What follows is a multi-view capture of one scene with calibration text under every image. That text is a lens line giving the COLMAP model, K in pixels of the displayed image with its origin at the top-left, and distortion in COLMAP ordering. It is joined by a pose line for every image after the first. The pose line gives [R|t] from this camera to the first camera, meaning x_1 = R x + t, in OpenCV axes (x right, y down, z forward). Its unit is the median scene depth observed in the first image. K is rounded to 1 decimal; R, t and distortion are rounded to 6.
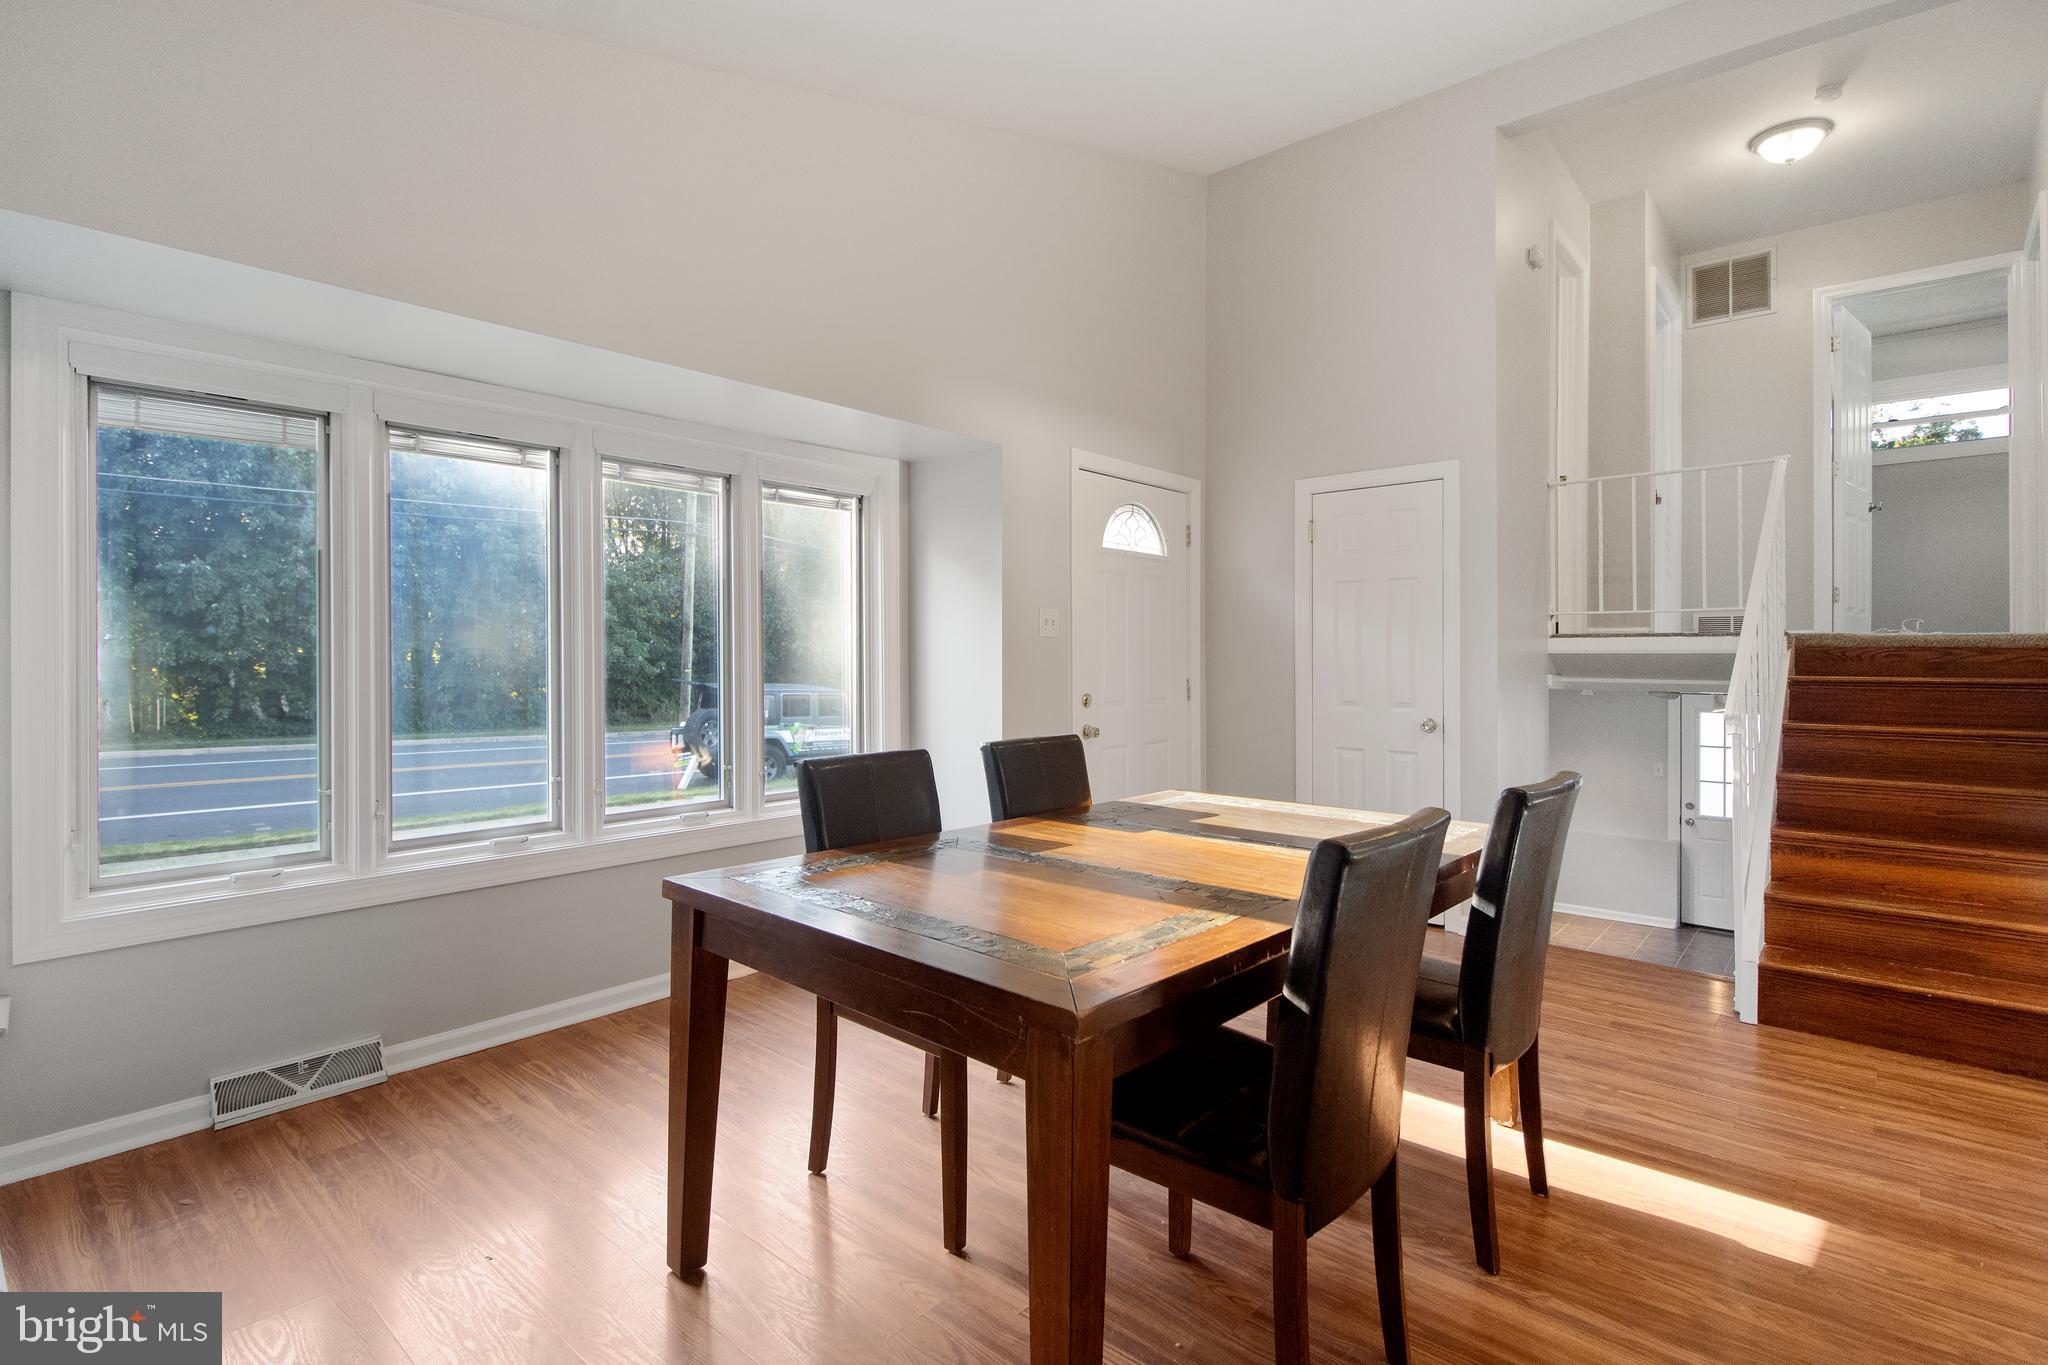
lens RADIAL K [[983.3, 0, 1010.1], [0, 983.3, 655.9], [0, 0, 1]] dist [-0.005324, -0.001193]
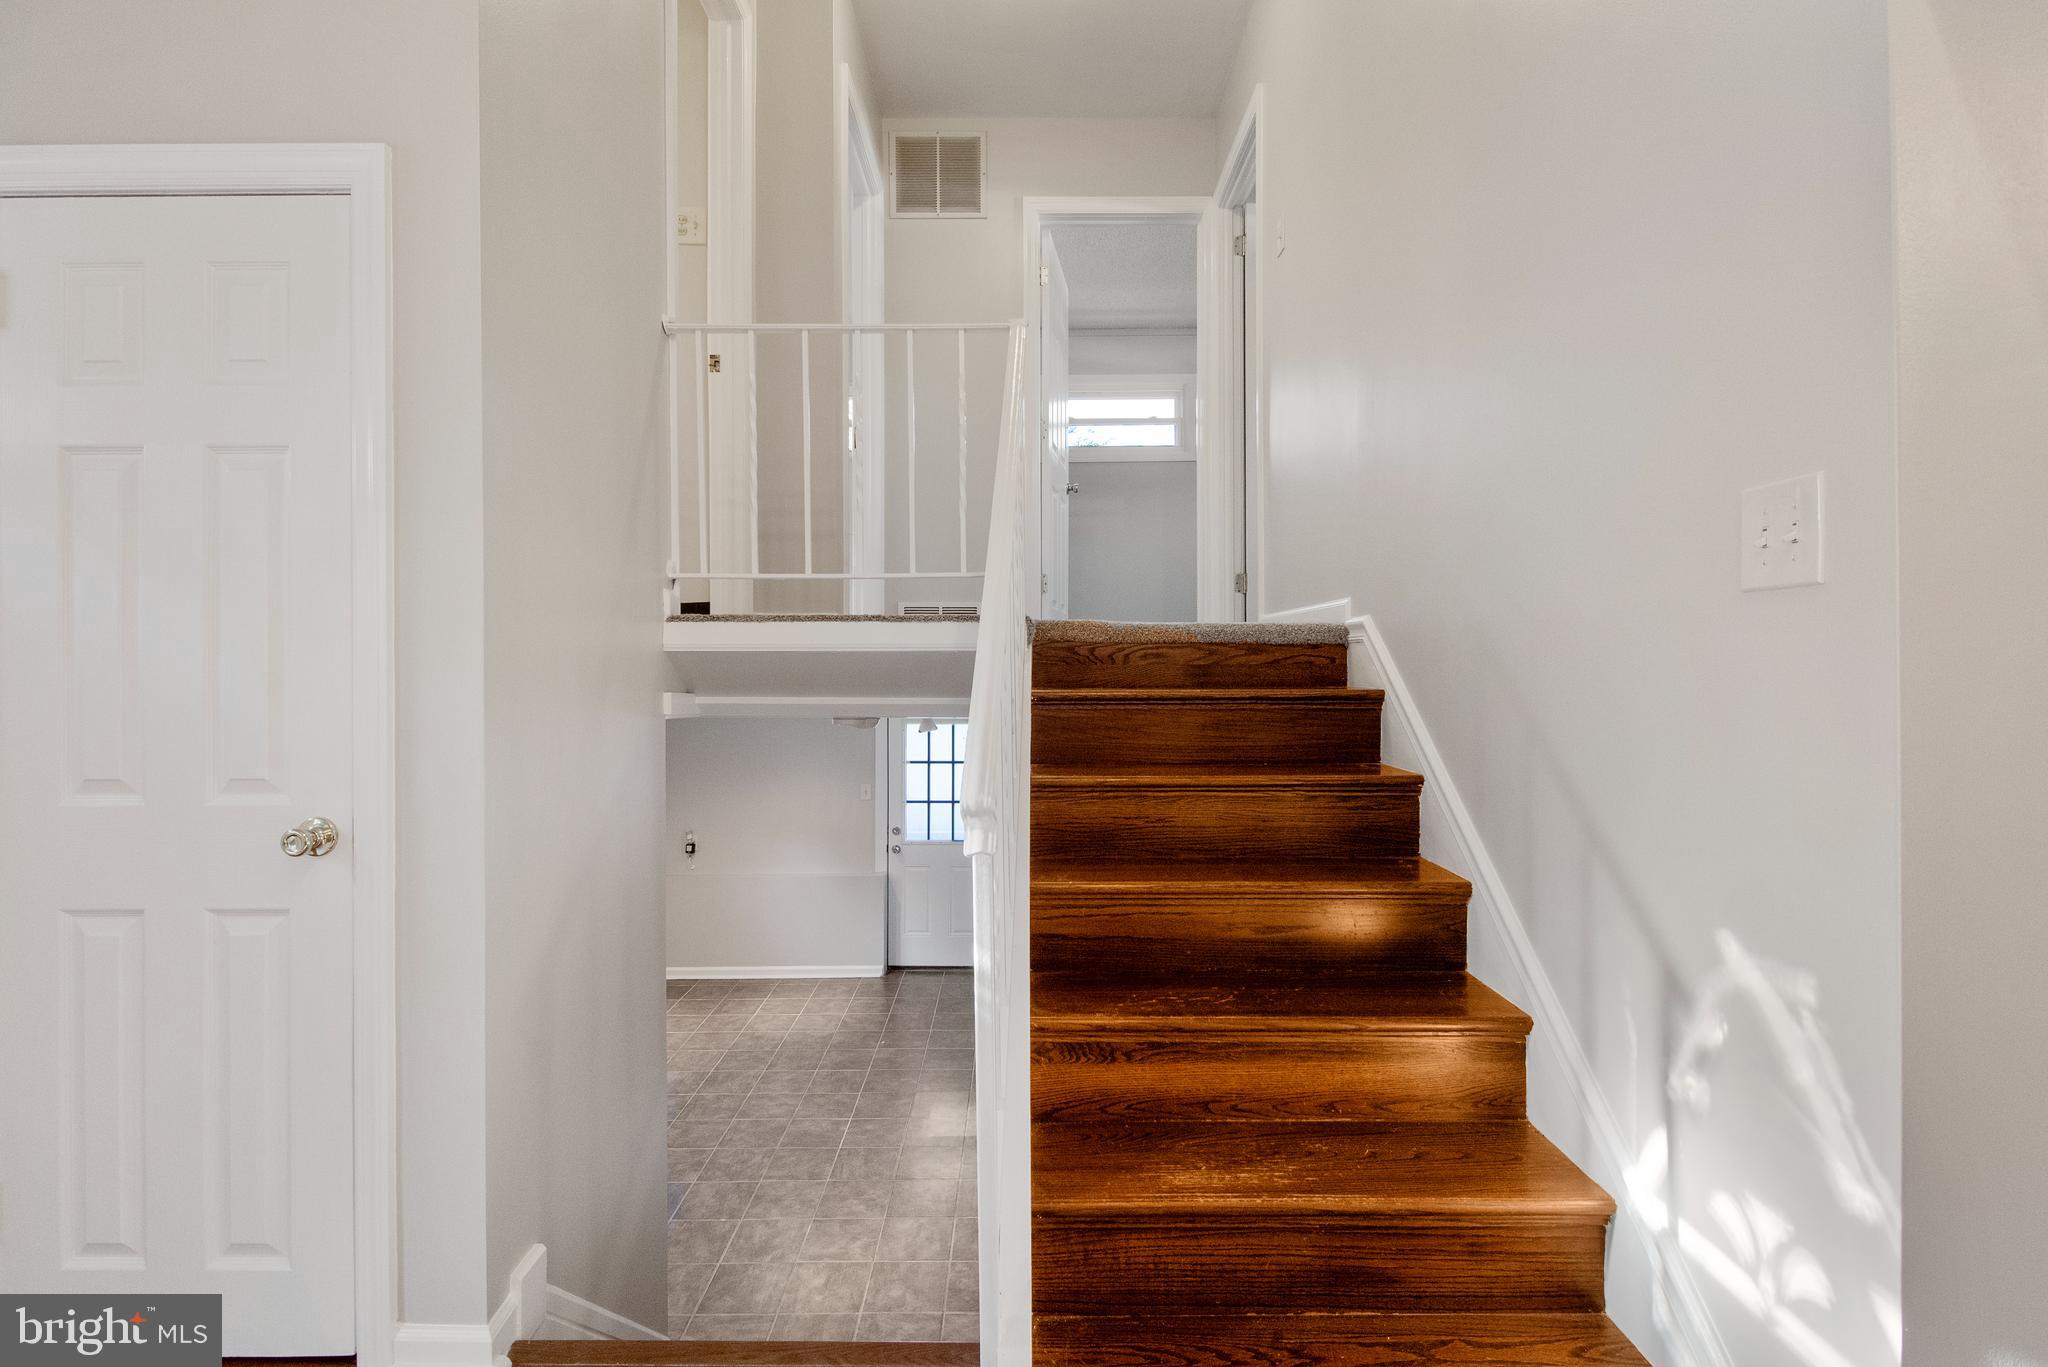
lens RADIAL K [[983.3, 0, 1019.2], [0, 983.3, 673.7], [0, 0, 1]] dist [-0.005324, -0.001193]
pose [[0.745732, -0.009753, 0.666175, 0.295503], [0.002019, 0.999921, 0.012380, 0.002512], [-0.666243, -0.007887, 0.745693, 0.420868]]
